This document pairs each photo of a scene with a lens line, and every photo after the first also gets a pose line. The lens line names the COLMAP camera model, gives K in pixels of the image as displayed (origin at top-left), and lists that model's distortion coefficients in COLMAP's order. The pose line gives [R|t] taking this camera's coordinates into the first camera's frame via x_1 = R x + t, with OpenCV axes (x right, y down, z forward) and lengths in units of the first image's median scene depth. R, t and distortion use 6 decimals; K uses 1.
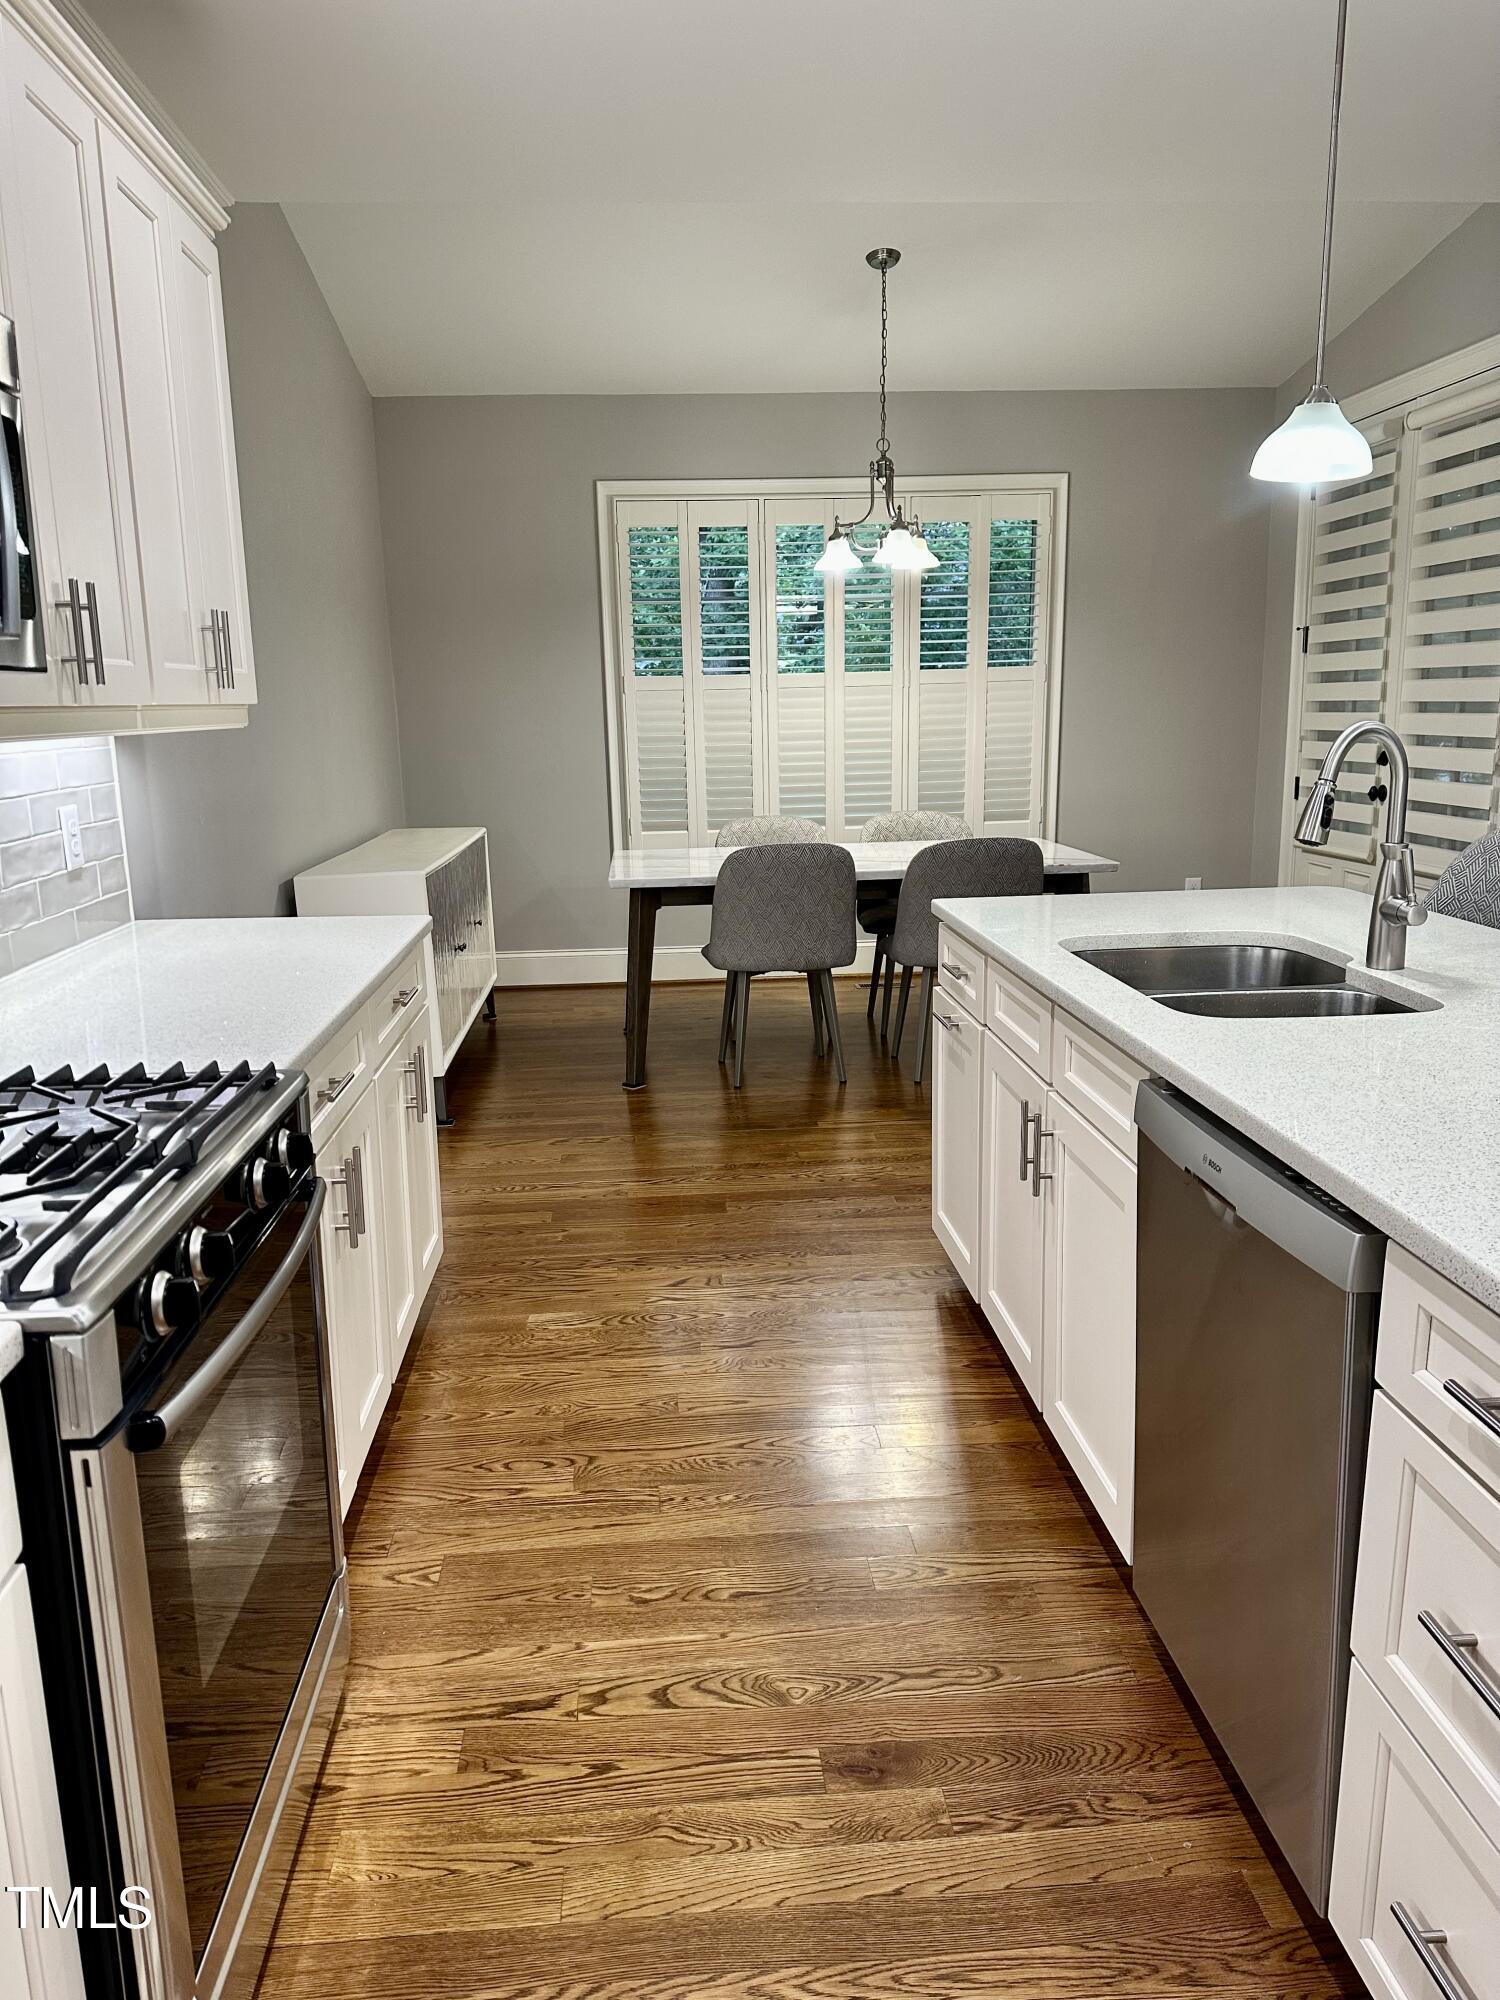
lens RADIAL K [[1393.8, 0, 750.0], [0, 1393.8, 1000.0], [0, 0, 1]] dist [0.056726, -0.069051]
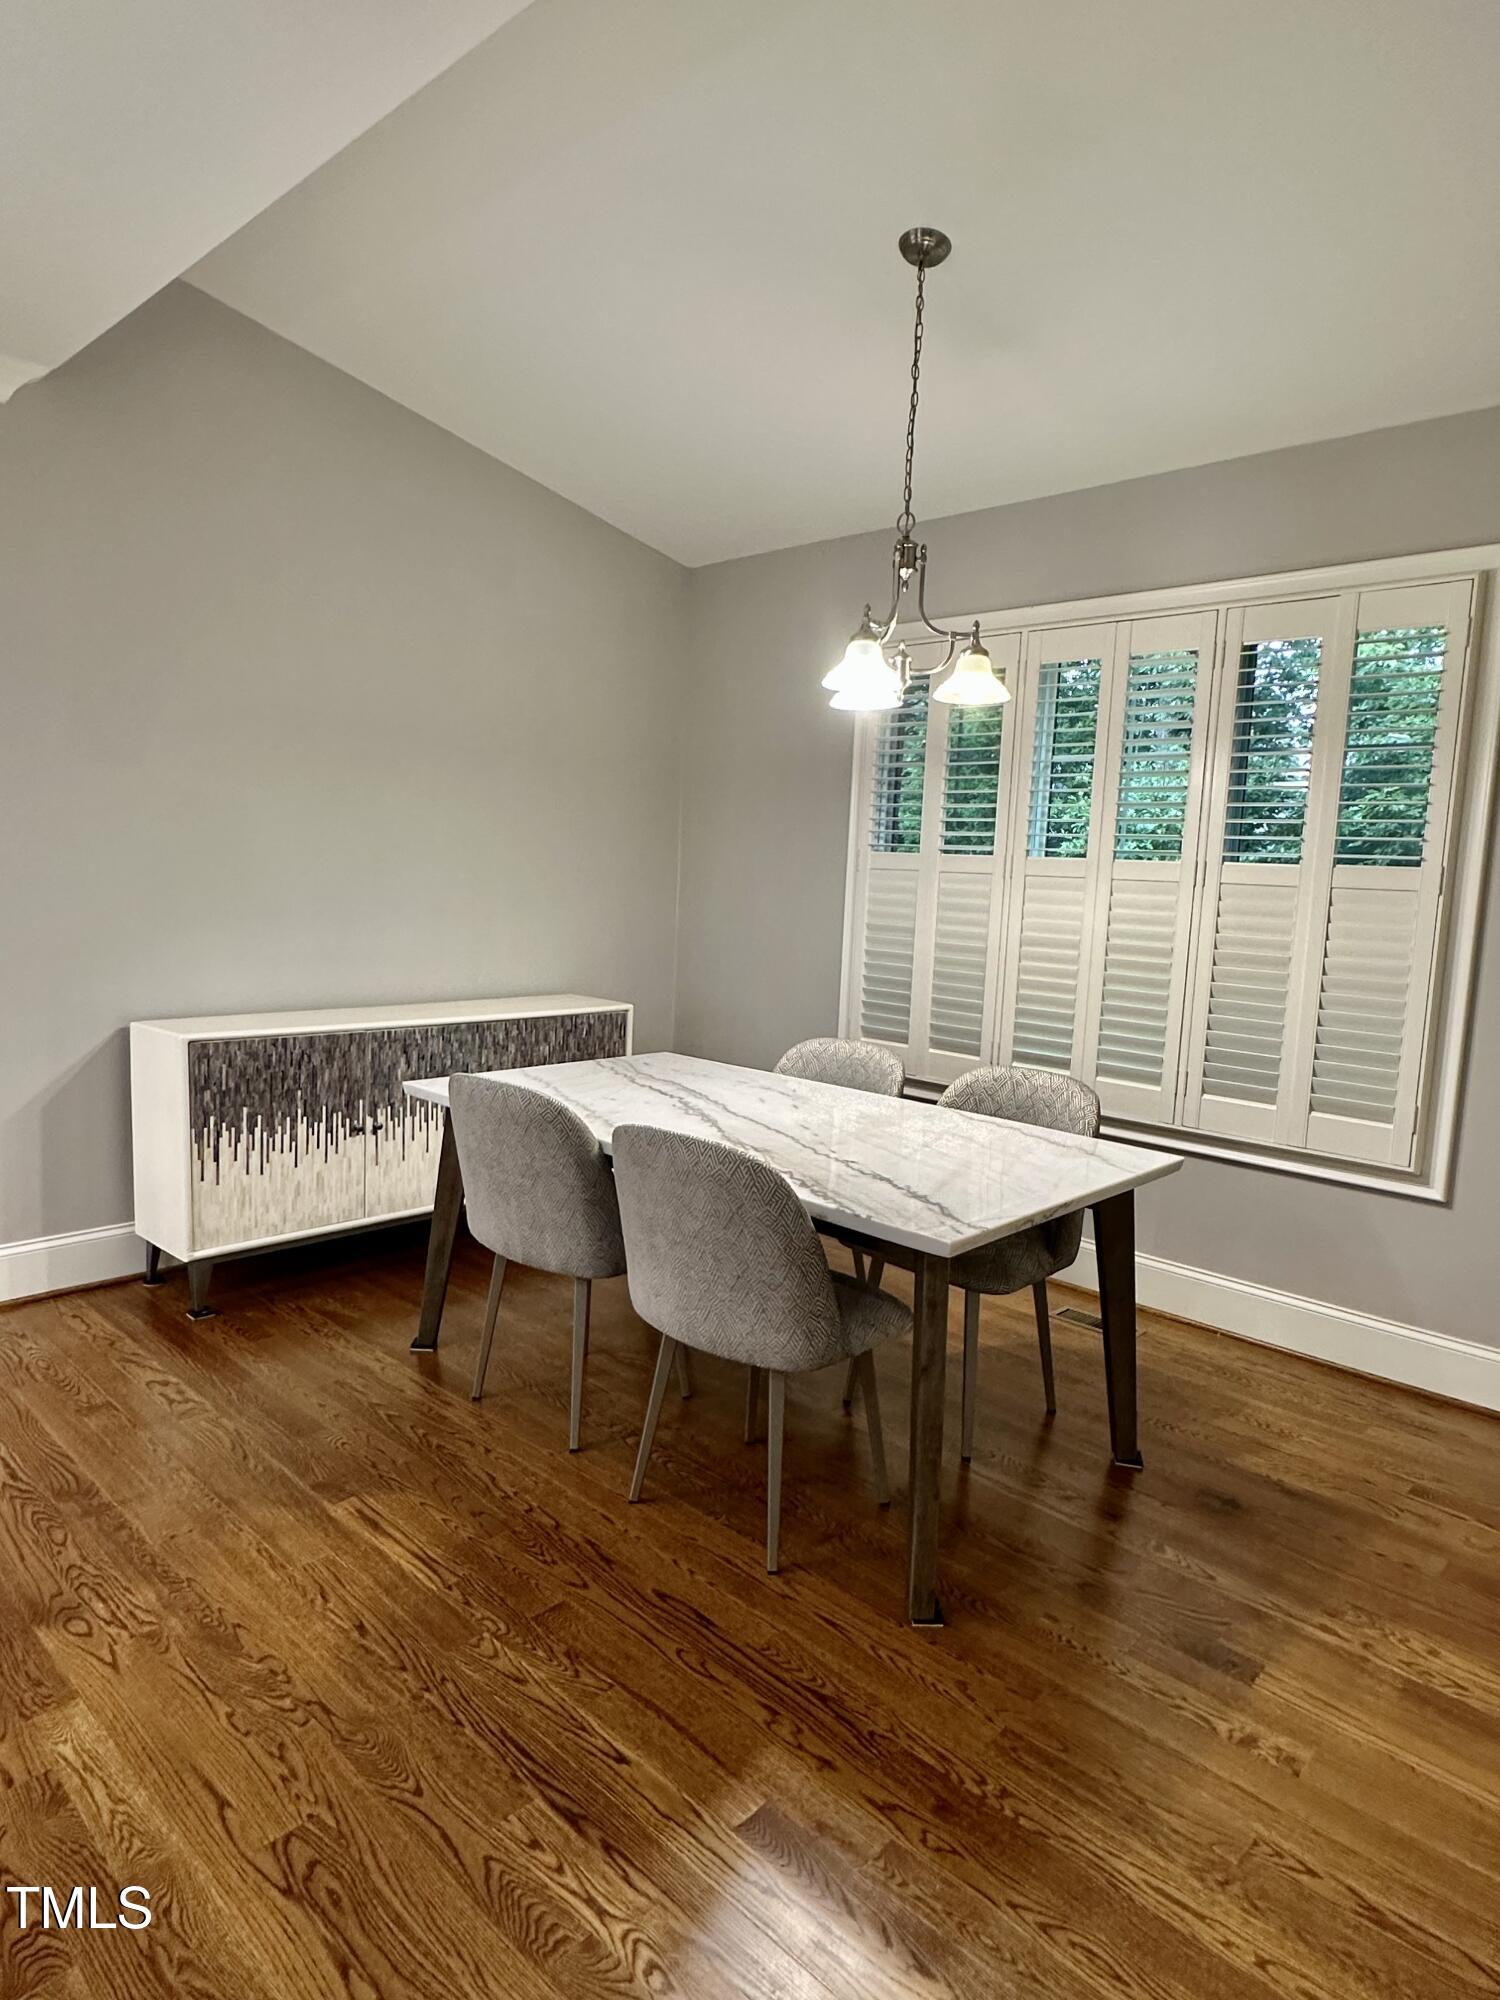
lens RADIAL K [[1169.4, 0, 756.7], [0, 1169.4, 991.8], [0, 0, 1]] dist [0.000781, -0.000239]
pose [[0.681867, 0.133712, -0.719151, 0.376955], [-0.209927, 0.977564, -0.017284, -0.123051], [0.700705, 0.162755, 0.694639, 0.482371]]
